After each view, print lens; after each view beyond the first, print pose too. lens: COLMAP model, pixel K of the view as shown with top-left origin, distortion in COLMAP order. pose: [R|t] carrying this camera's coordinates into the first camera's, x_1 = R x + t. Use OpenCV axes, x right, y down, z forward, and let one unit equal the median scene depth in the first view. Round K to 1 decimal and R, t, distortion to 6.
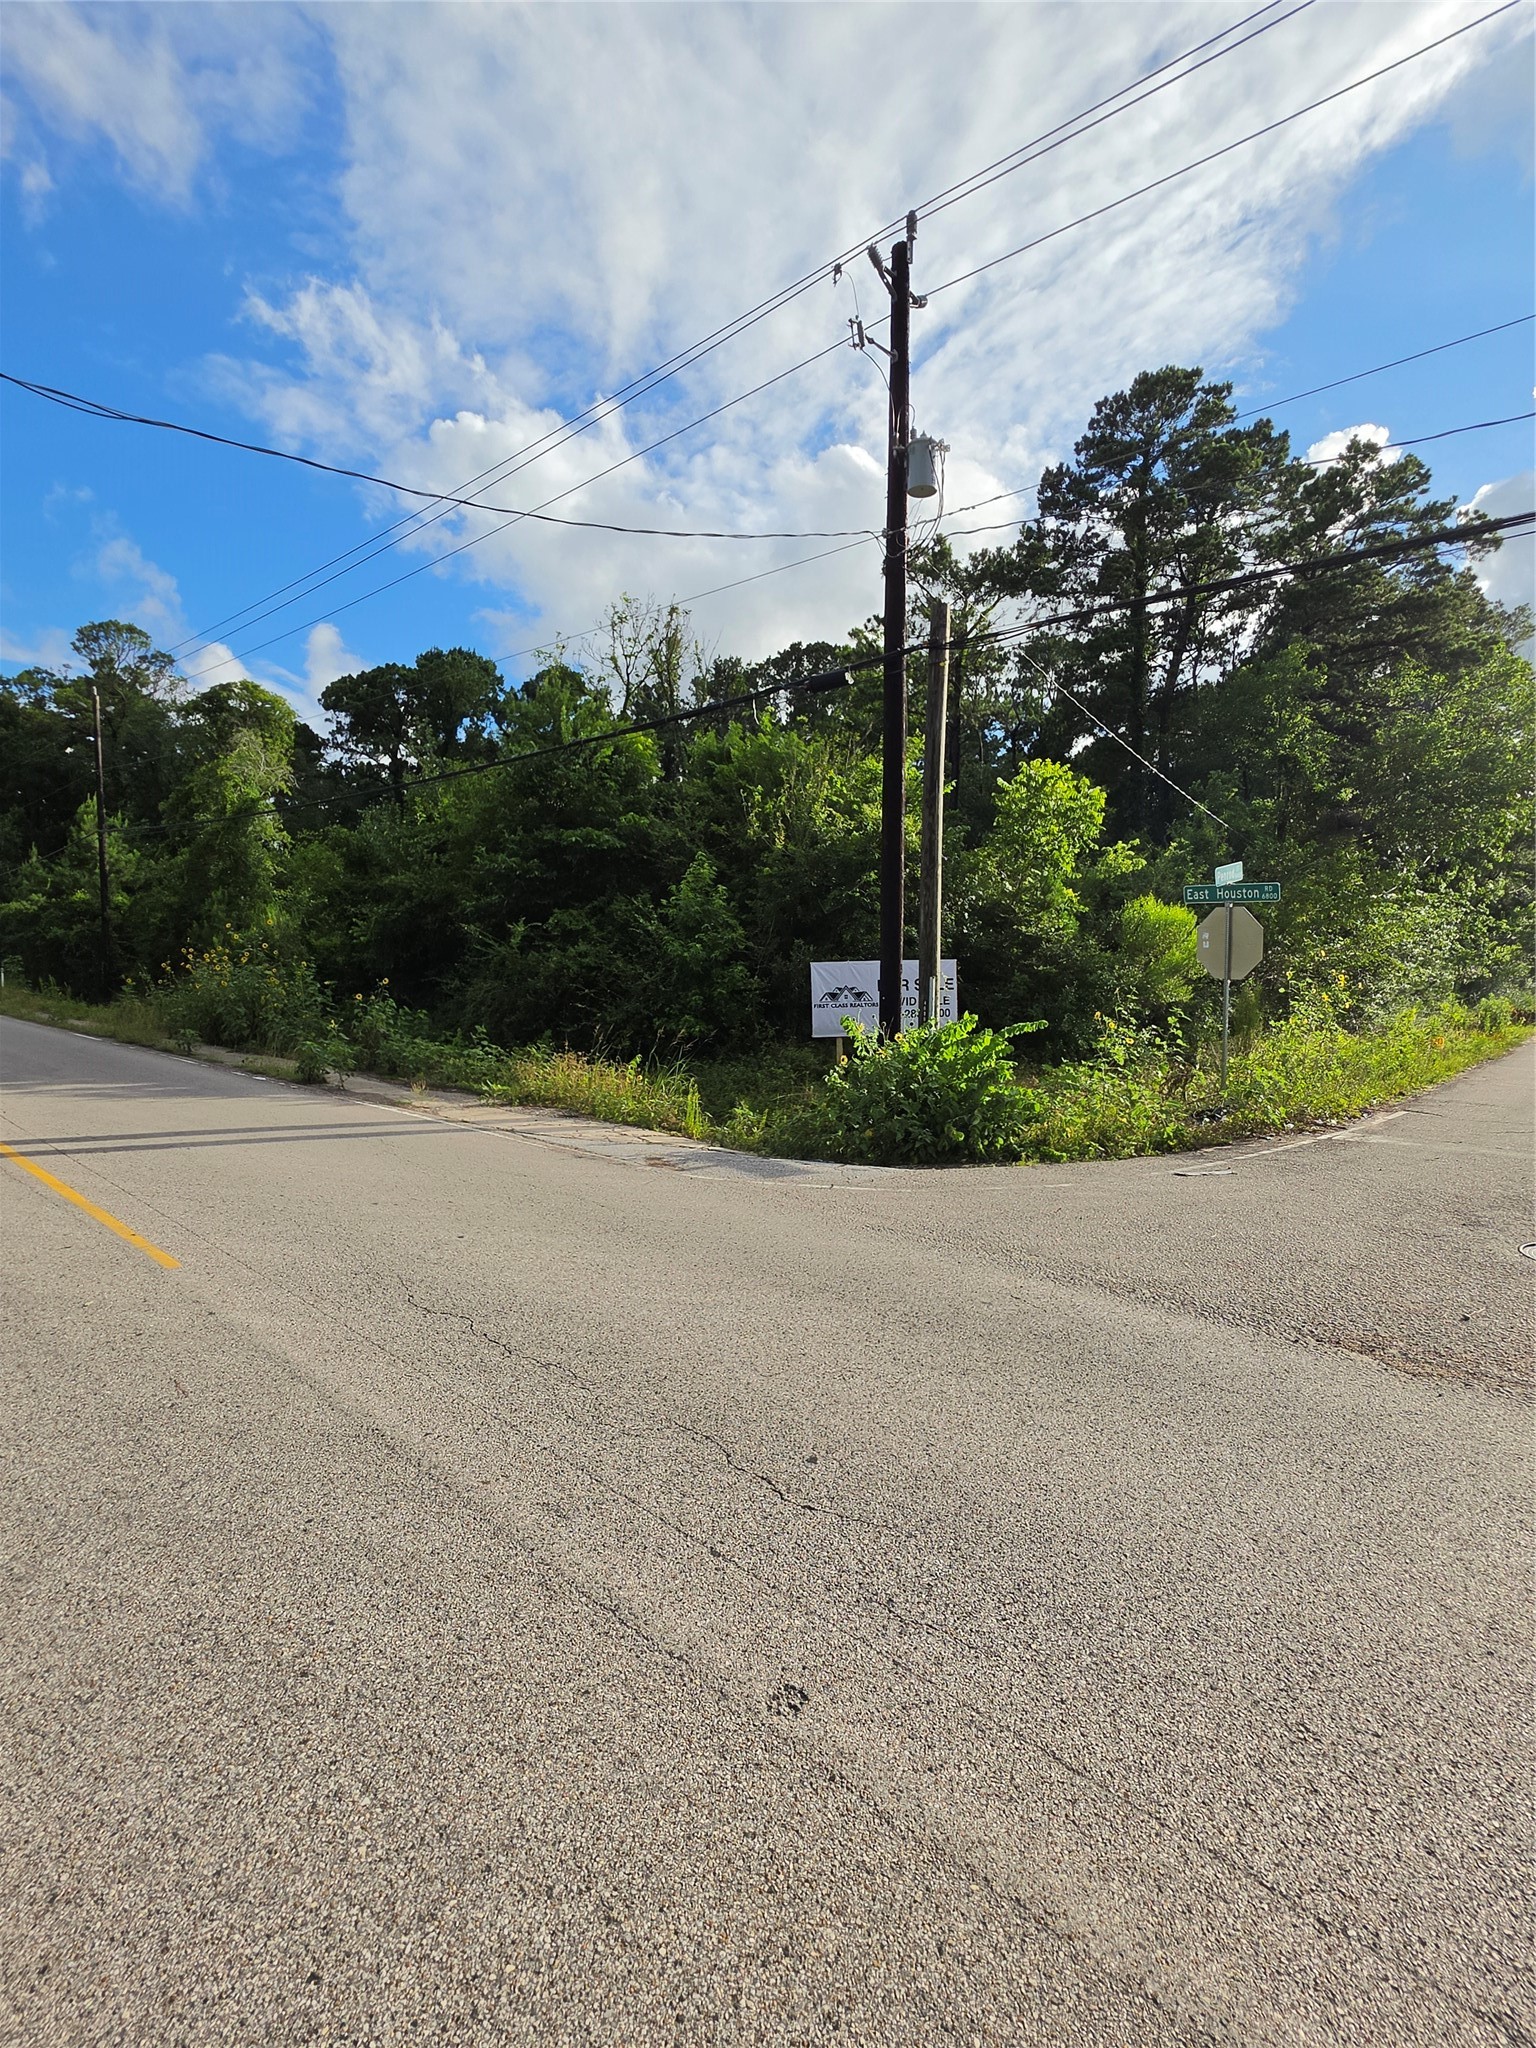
lens RADIAL K [[992.5, 0, 780.9], [0, 992.5, 1019.9], [0, 0, 1]] dist [-0.001550, 0.001423]
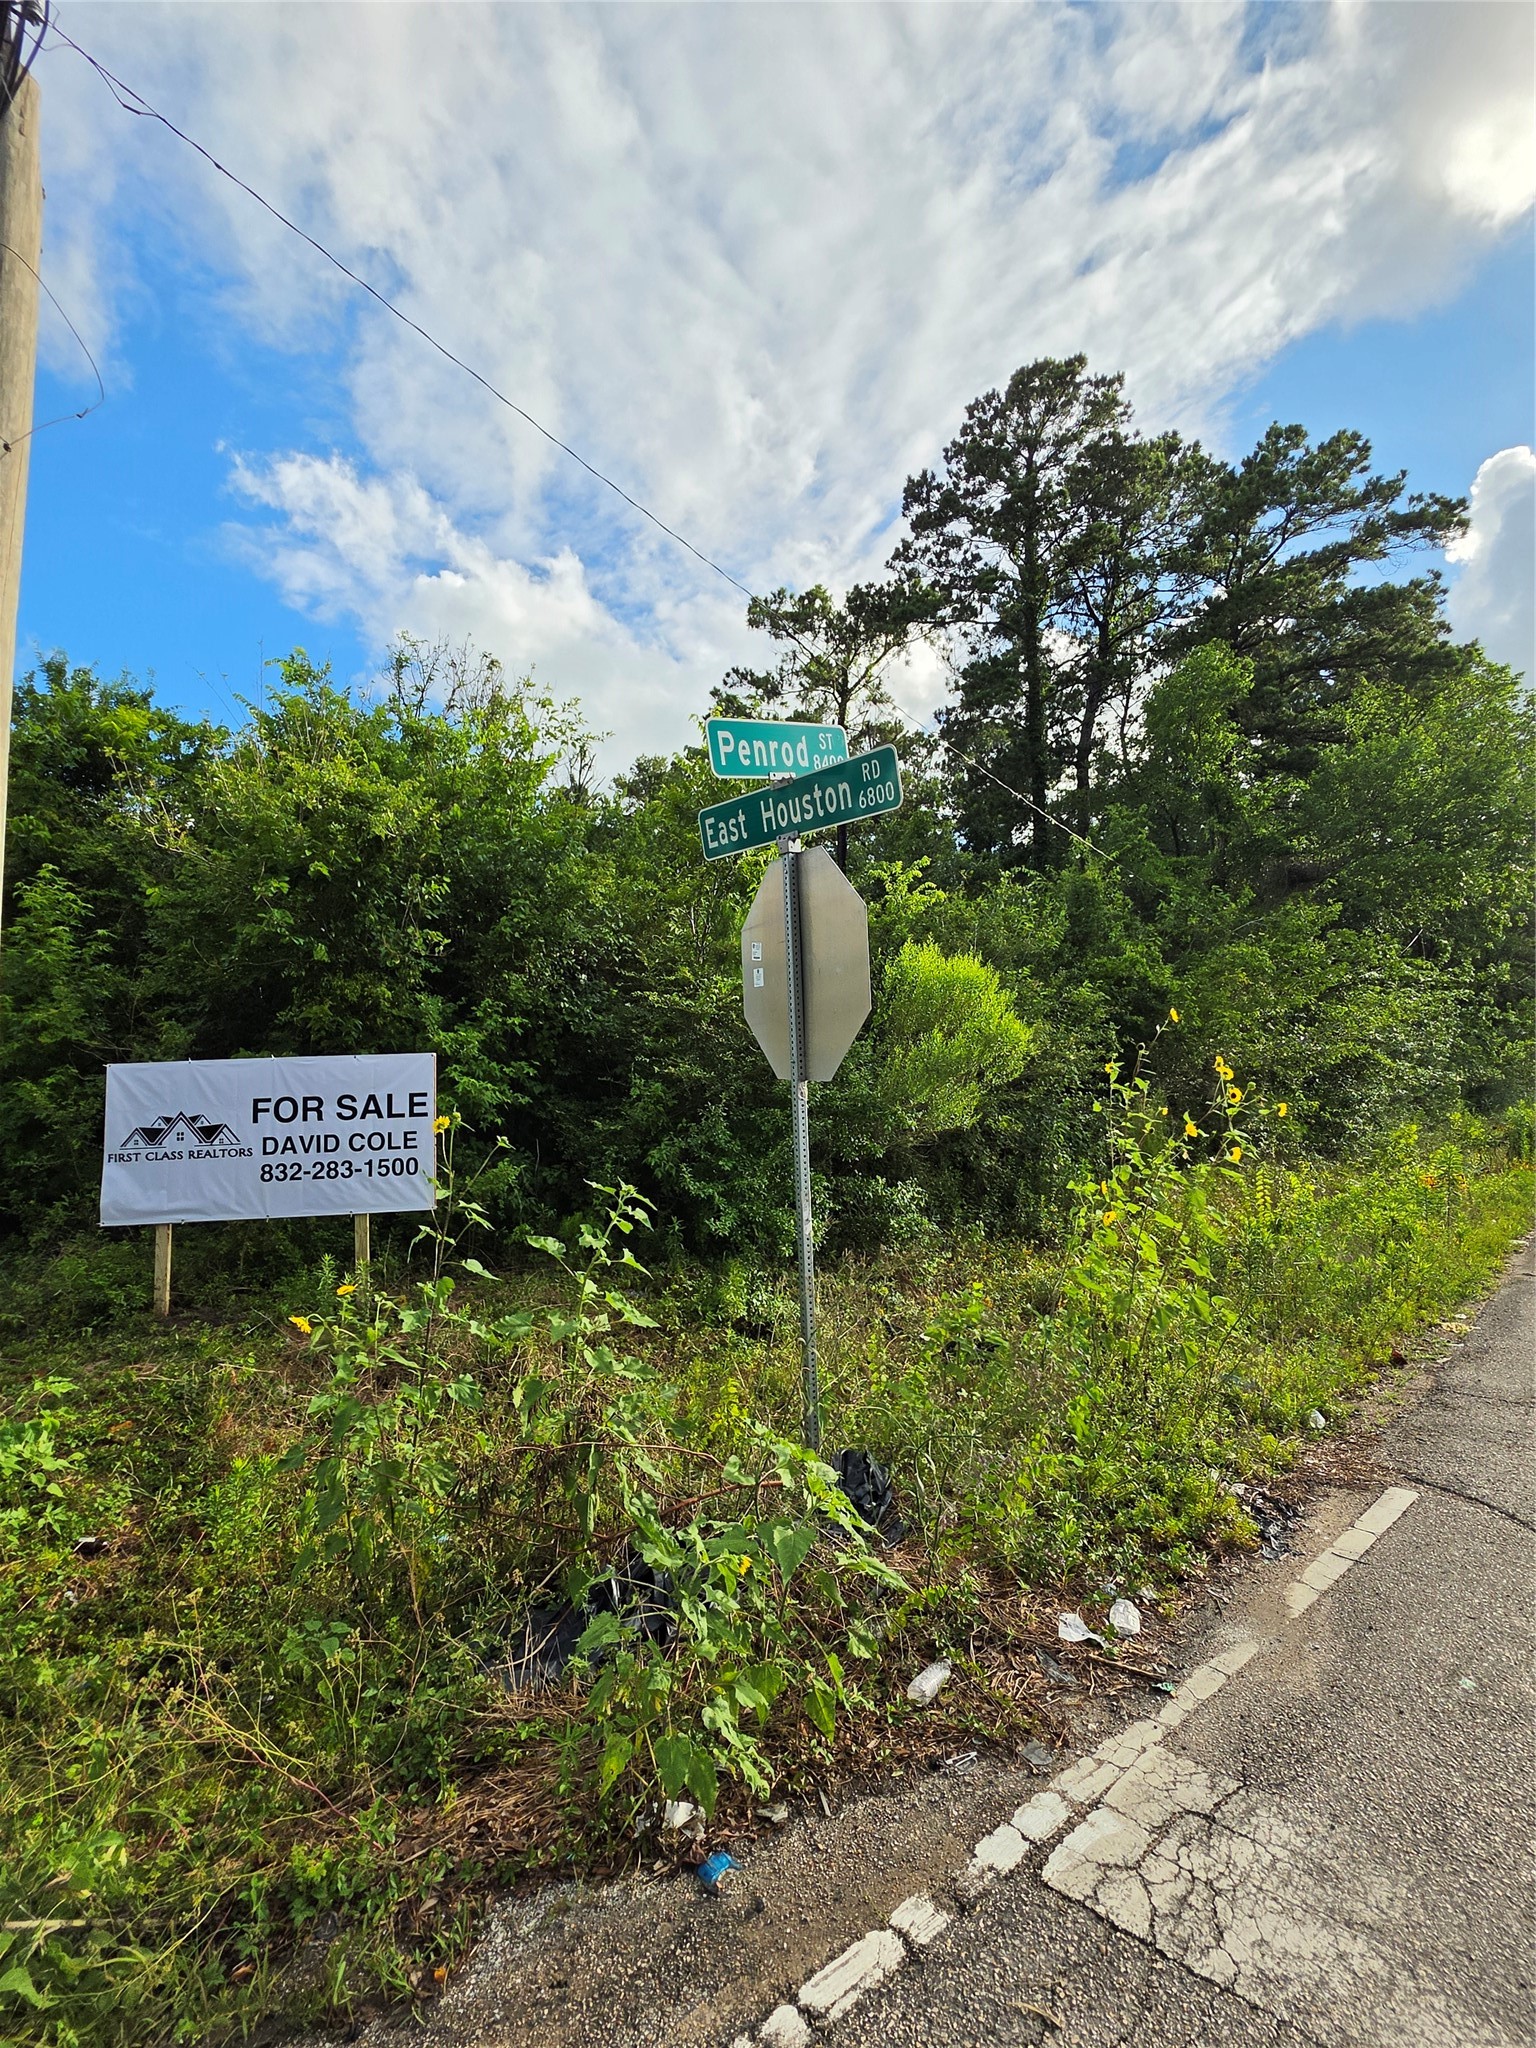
lens RADIAL K [[988.3, 0, 760.4], [0, 988.3, 1017.7], [0, 0, 1]] dist [-0.001108, 0.000714]
pose [[0.999734, -0.019006, -0.013092, 0.192114], [0.017296, 0.992596, -0.120223, -0.010023], [0.015280, 0.119964, 0.992661, 0.298880]]
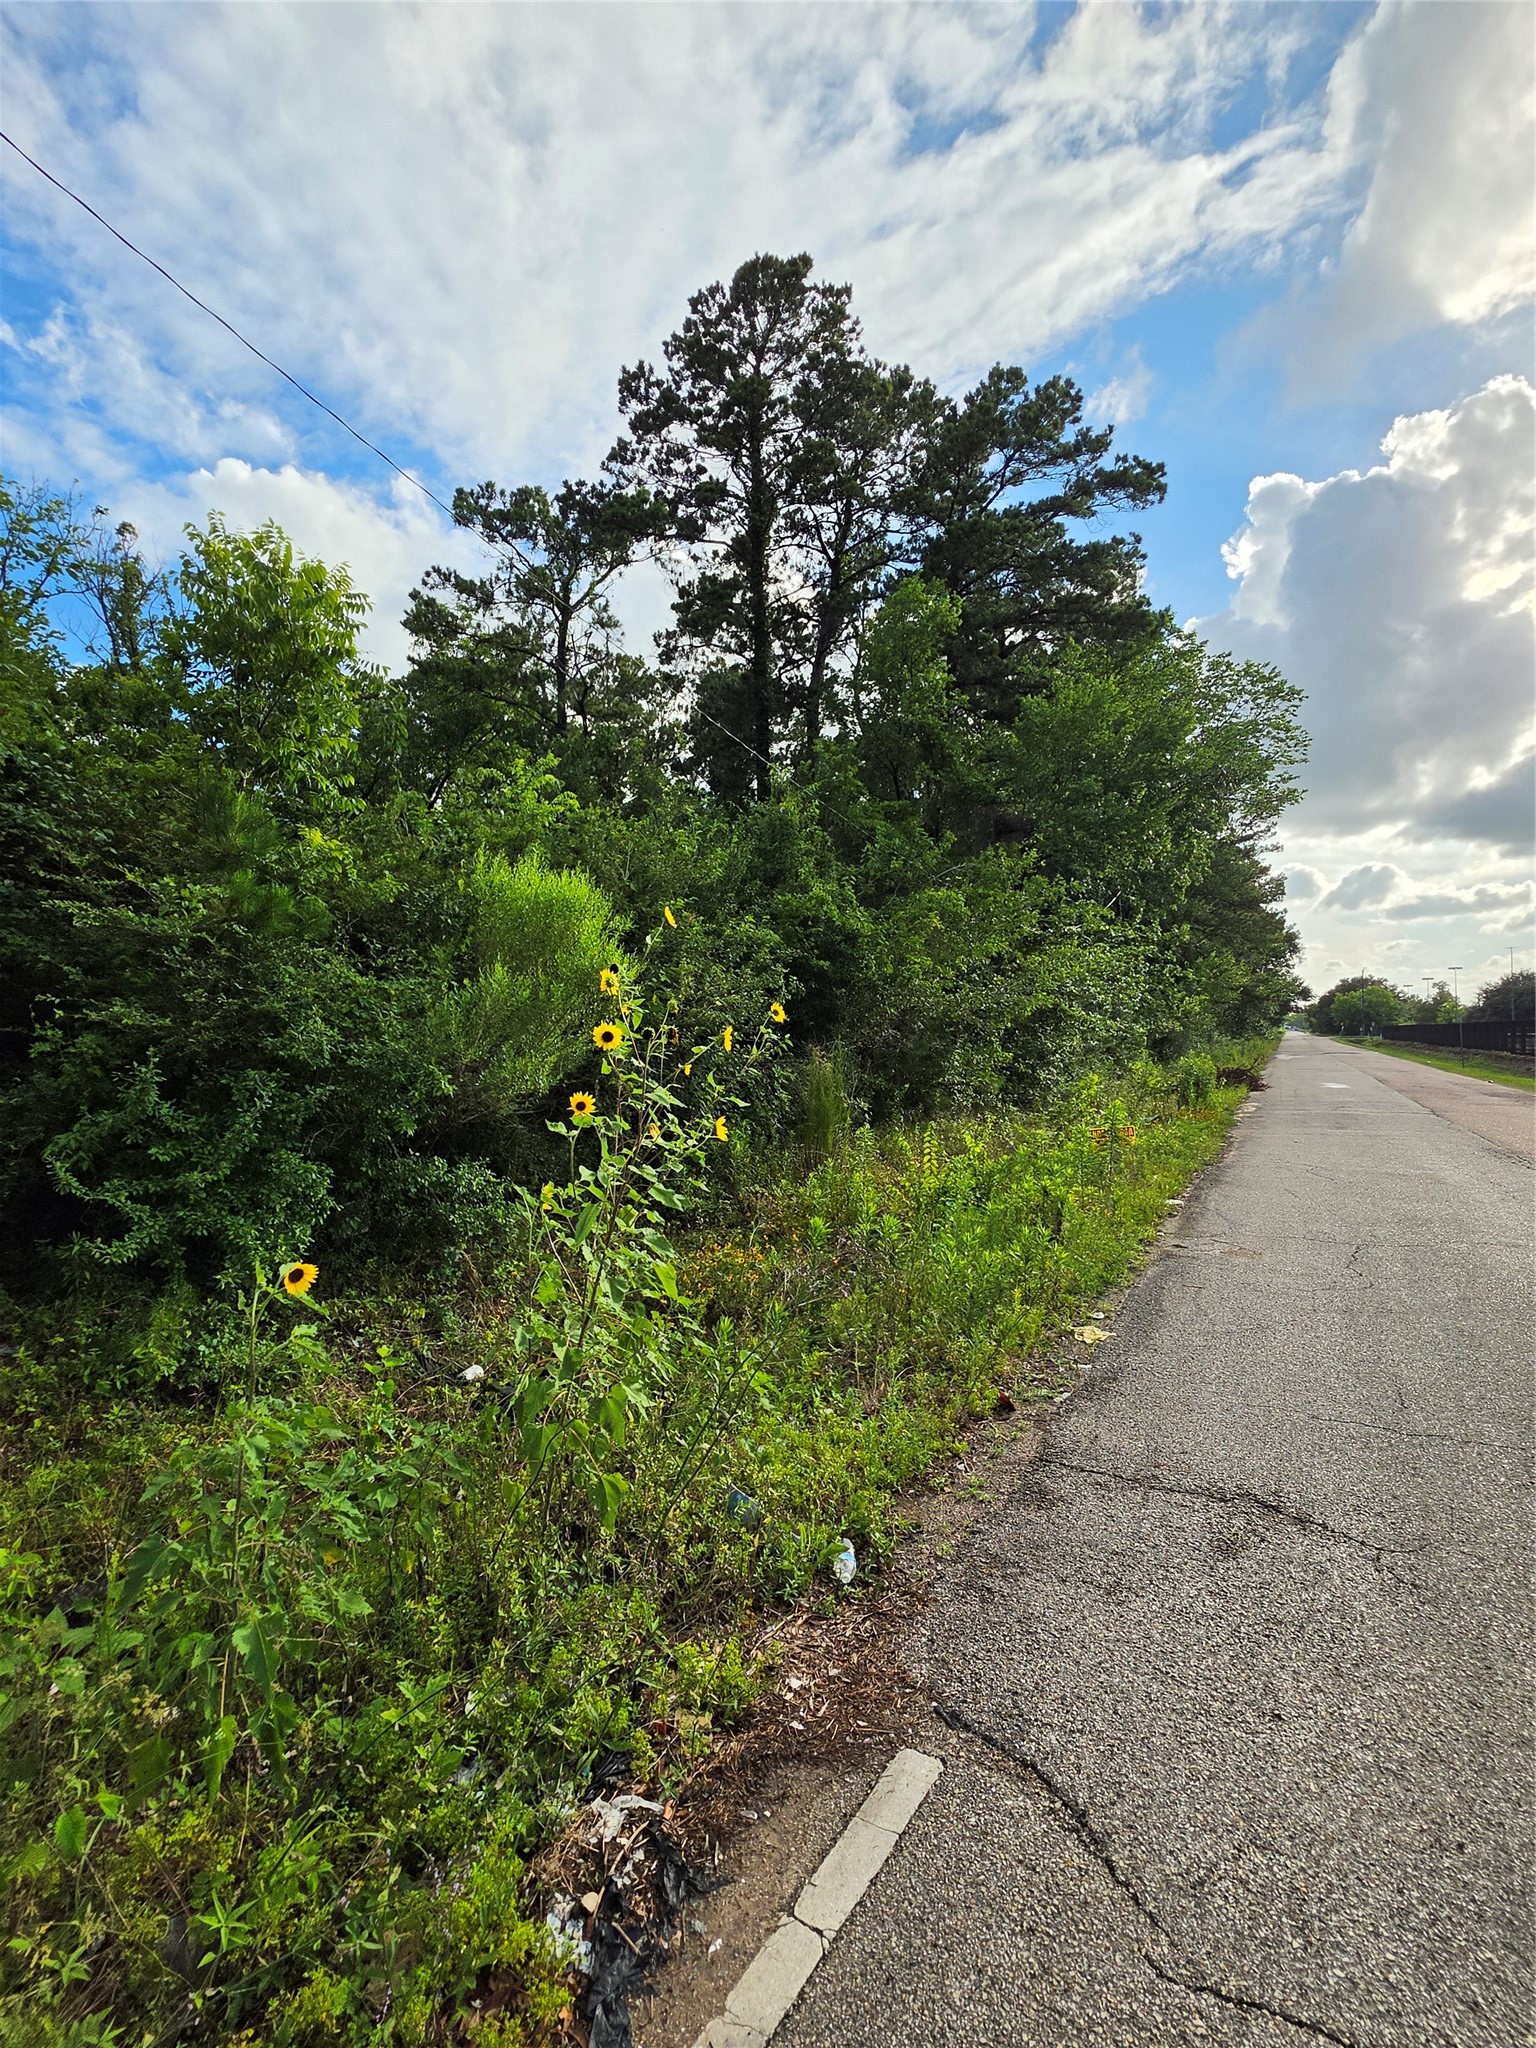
lens RADIAL K [[988.3, 0, 760.4], [0, 988.3, 1017.7], [0, 0, 1]] dist [-0.001108, 0.000714]
pose [[0.974951, -0.017191, 0.221752, 0.253179], [0.033016, 0.997149, -0.067856, -0.011874], [-0.219954, 0.073478, 0.972739, 0.372114]]
